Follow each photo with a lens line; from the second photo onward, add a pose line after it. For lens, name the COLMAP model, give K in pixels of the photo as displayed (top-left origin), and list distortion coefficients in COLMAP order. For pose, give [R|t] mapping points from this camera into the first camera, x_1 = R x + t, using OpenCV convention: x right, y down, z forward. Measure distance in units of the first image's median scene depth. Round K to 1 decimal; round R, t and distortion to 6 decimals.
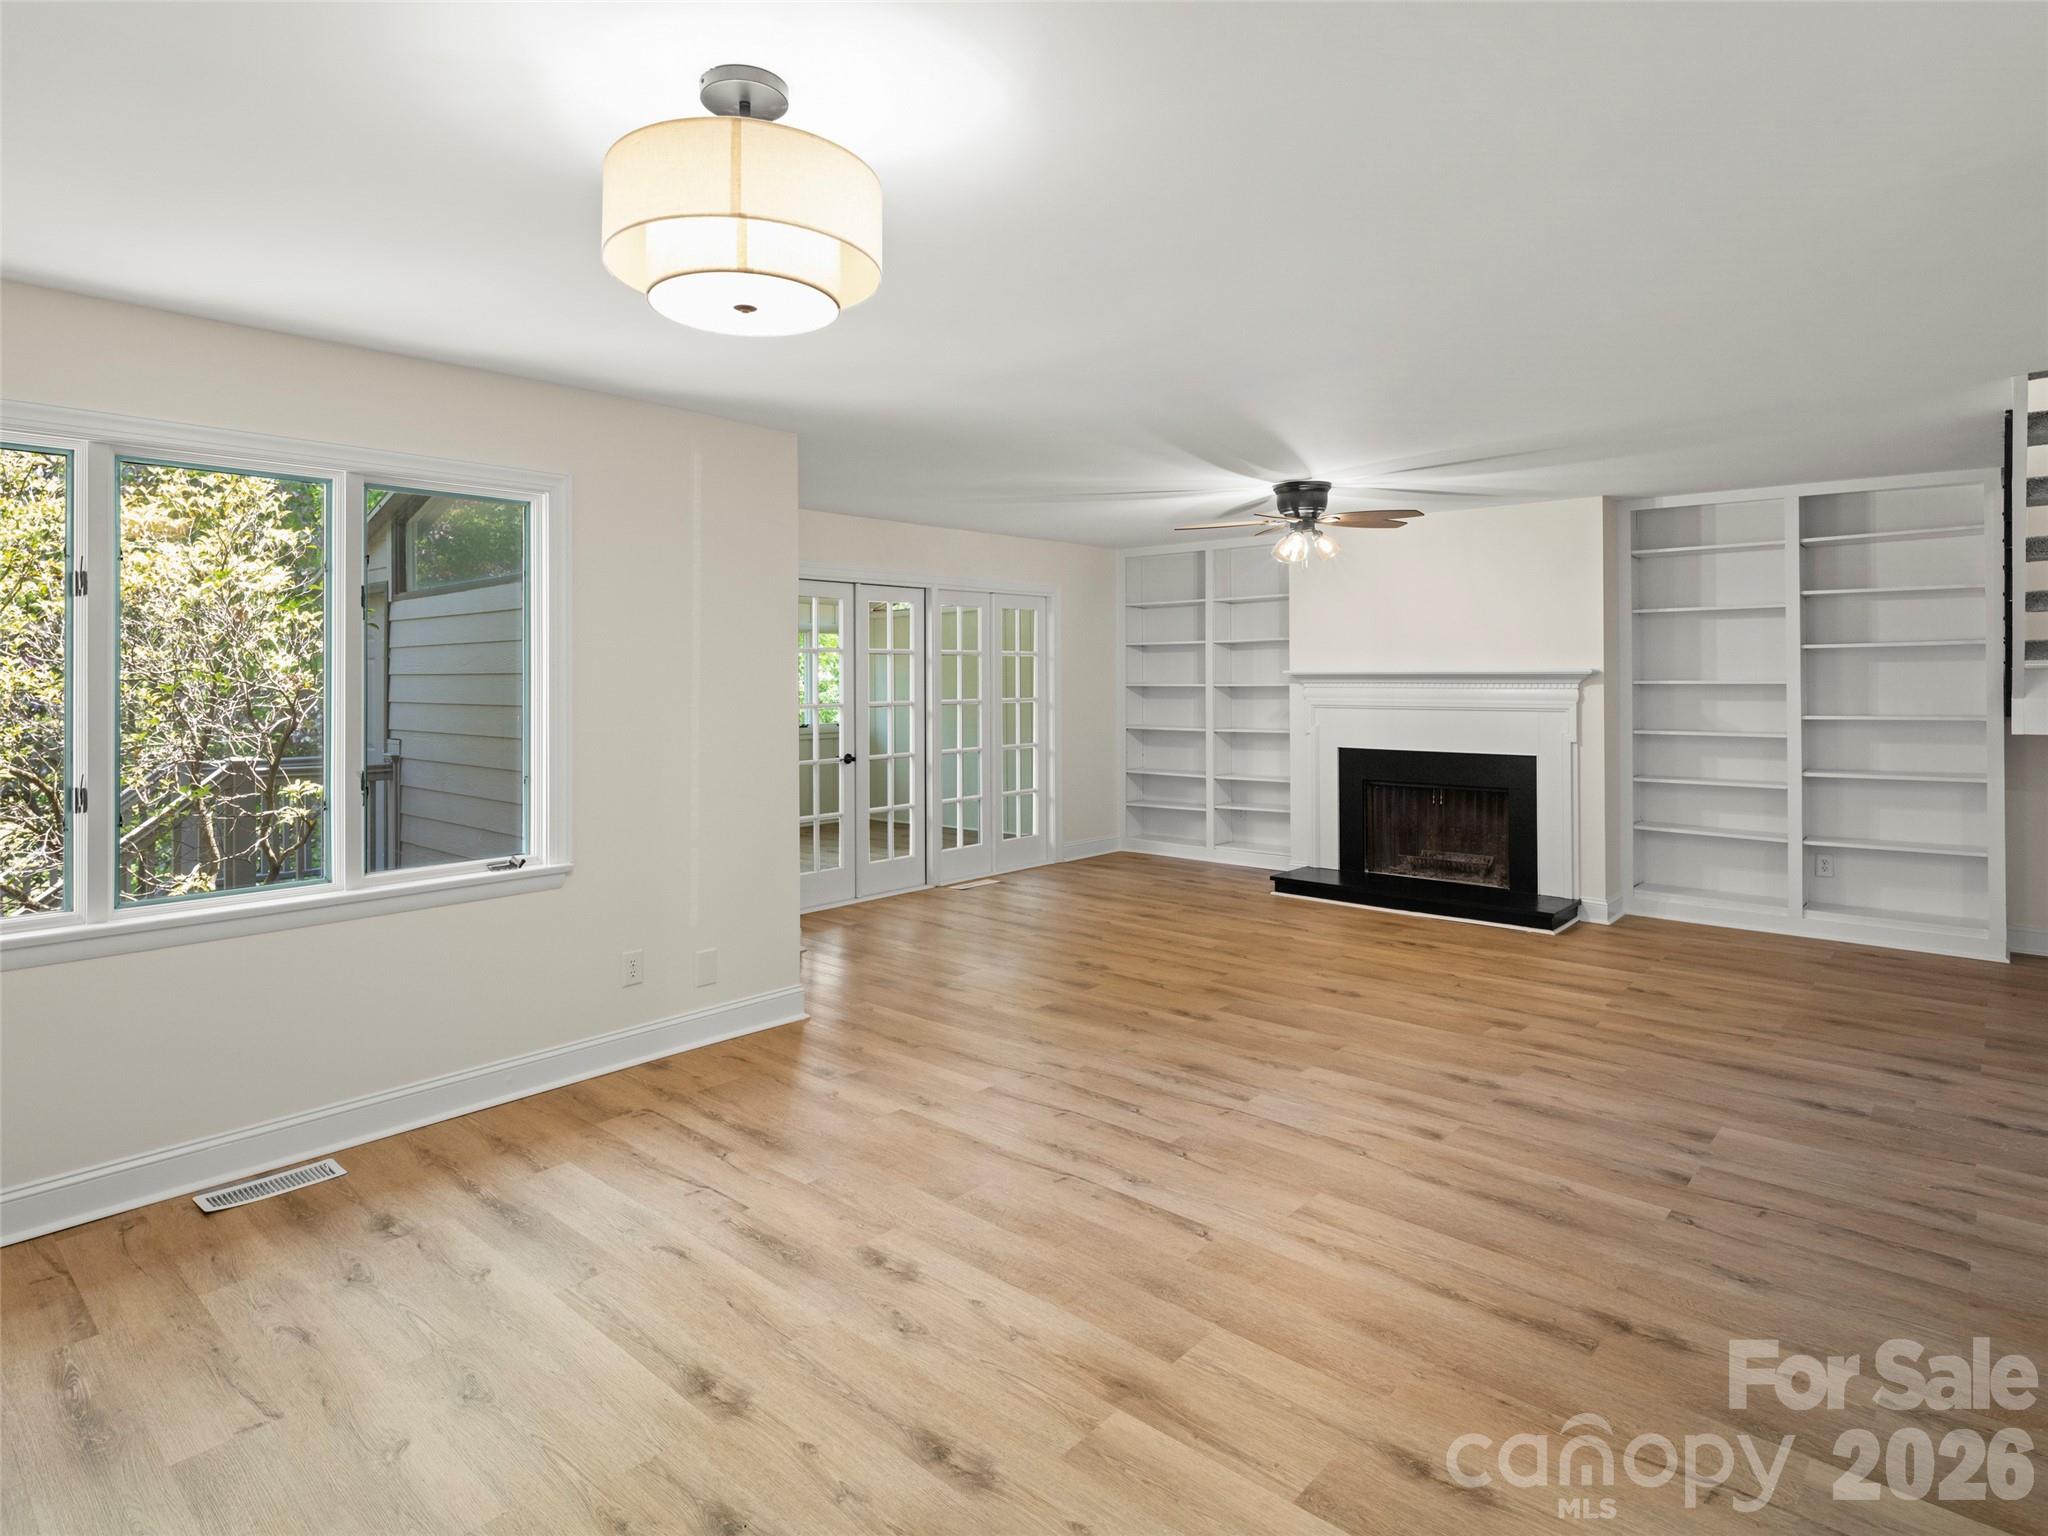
lens RADIAL K [[1122.8, 0, 1018.9], [0, 1122.8, 670.8], [0, 0, 1]] dist [0.007078, -0.005857]
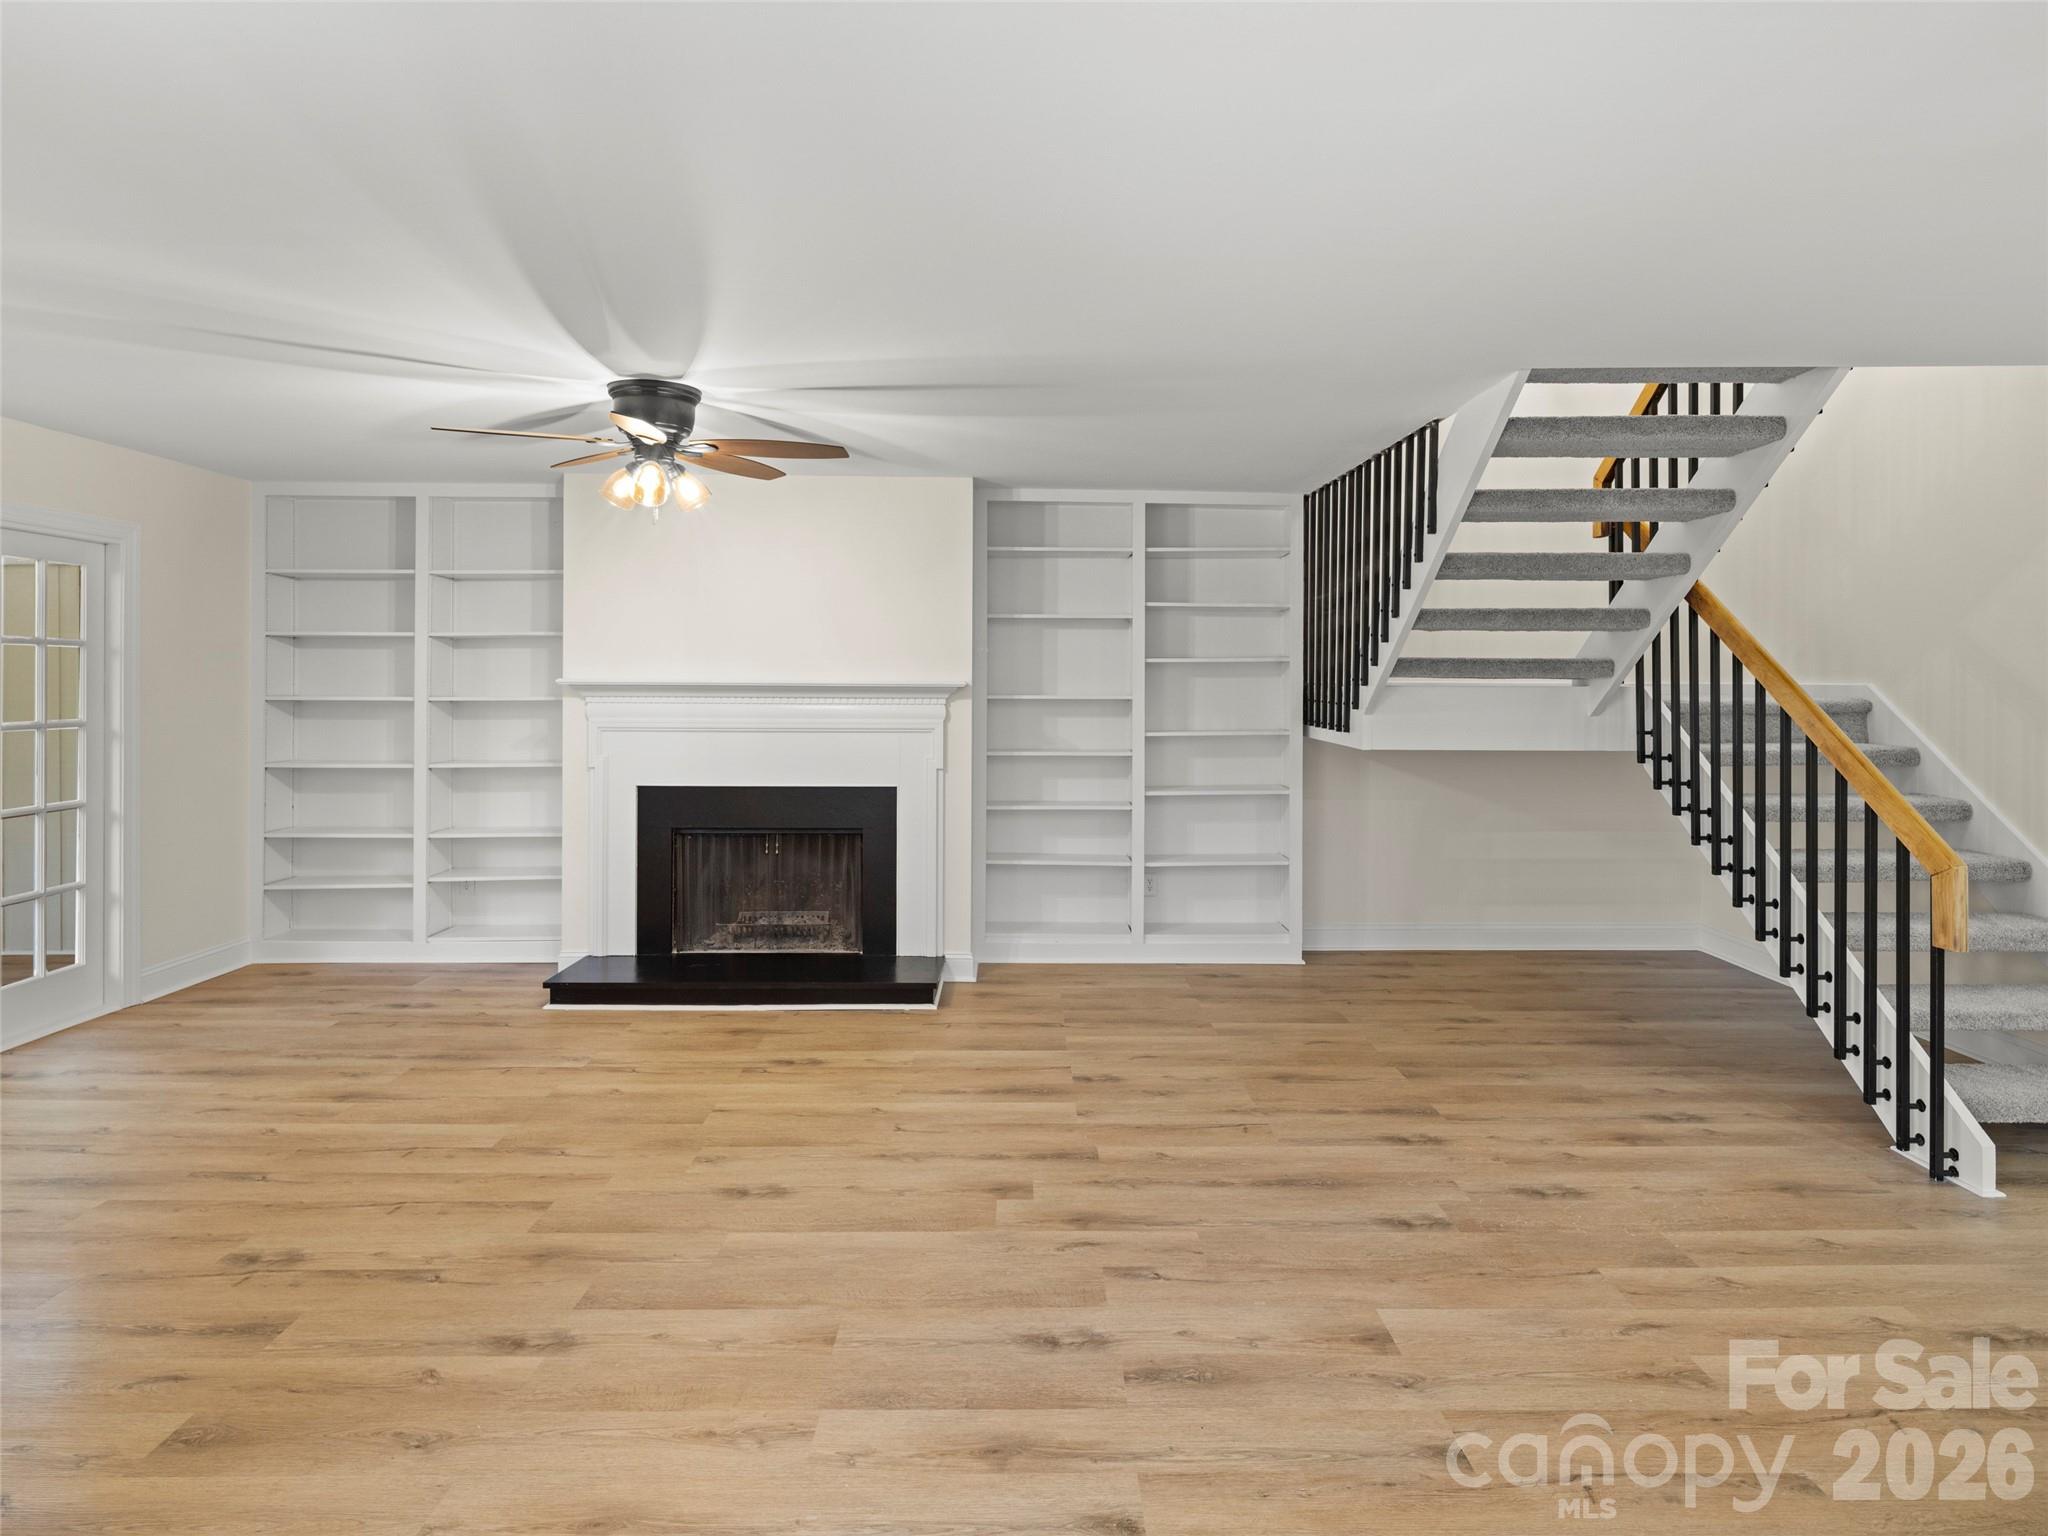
lens RADIAL K [[1122.8, 0, 1043.6], [0, 1122.8, 691.6], [0, 0, 1]] dist [0.007078, -0.005857]
pose [[0.732632, 0.004264, 0.680612, -0.026409], [-0.010965, 0.999925, 0.005538, 0.001027], [-0.680537, -0.011520, 0.732623, 0.458295]]
